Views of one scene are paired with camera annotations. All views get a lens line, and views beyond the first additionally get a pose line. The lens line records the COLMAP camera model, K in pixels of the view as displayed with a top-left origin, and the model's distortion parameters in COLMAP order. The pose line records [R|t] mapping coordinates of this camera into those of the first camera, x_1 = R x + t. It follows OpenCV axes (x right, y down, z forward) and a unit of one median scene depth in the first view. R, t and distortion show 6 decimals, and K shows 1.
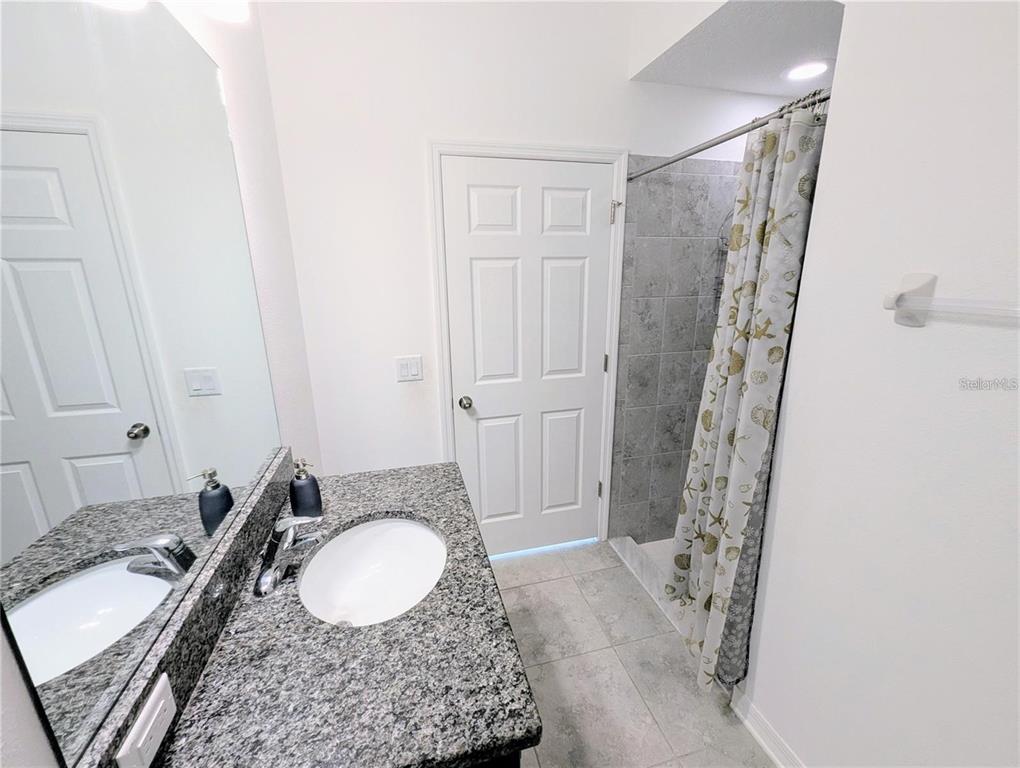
lens RADIAL K [[424.4, 0, 510.0], [0, 424.4, 384.0], [0, 0, 1]] dist [-0.004012, -0.000782]
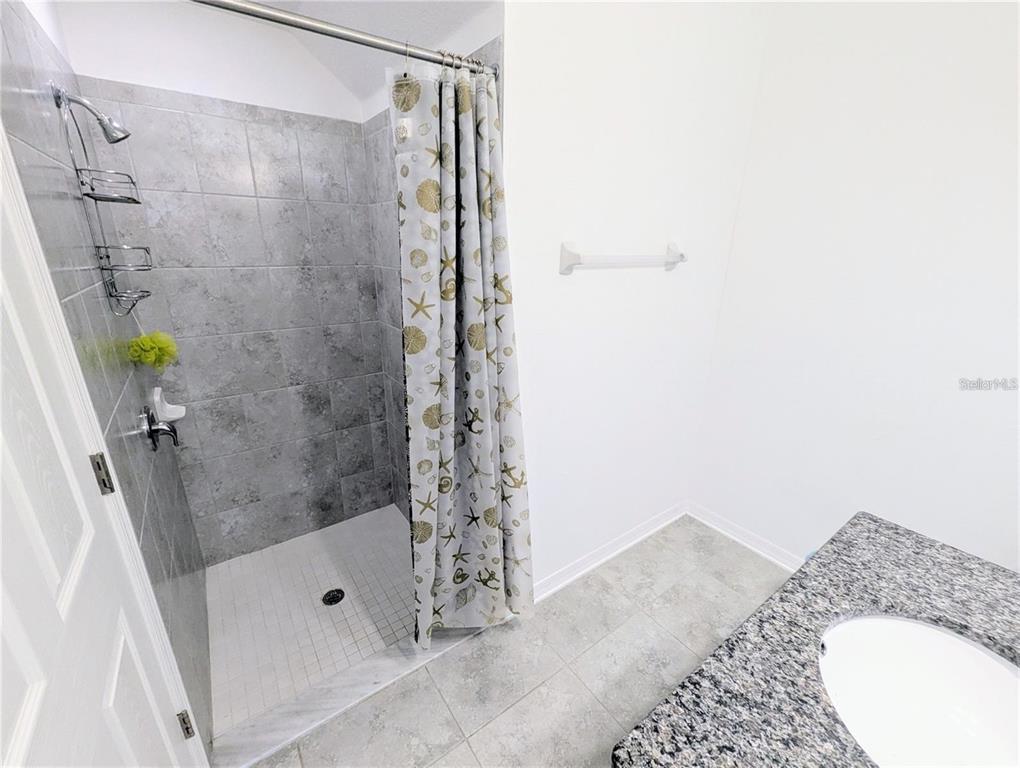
lens RADIAL K [[424.4, 0, 510.0], [0, 424.4, 384.0], [0, 0, 1]] dist [-0.004012, -0.000782]
pose [[-0.357968, -0.288928, 0.887907, -0.433467], [0.238835, 0.890955, 0.386208, -0.353762], [-0.902672, 0.350314, -0.249928, 1.389667]]
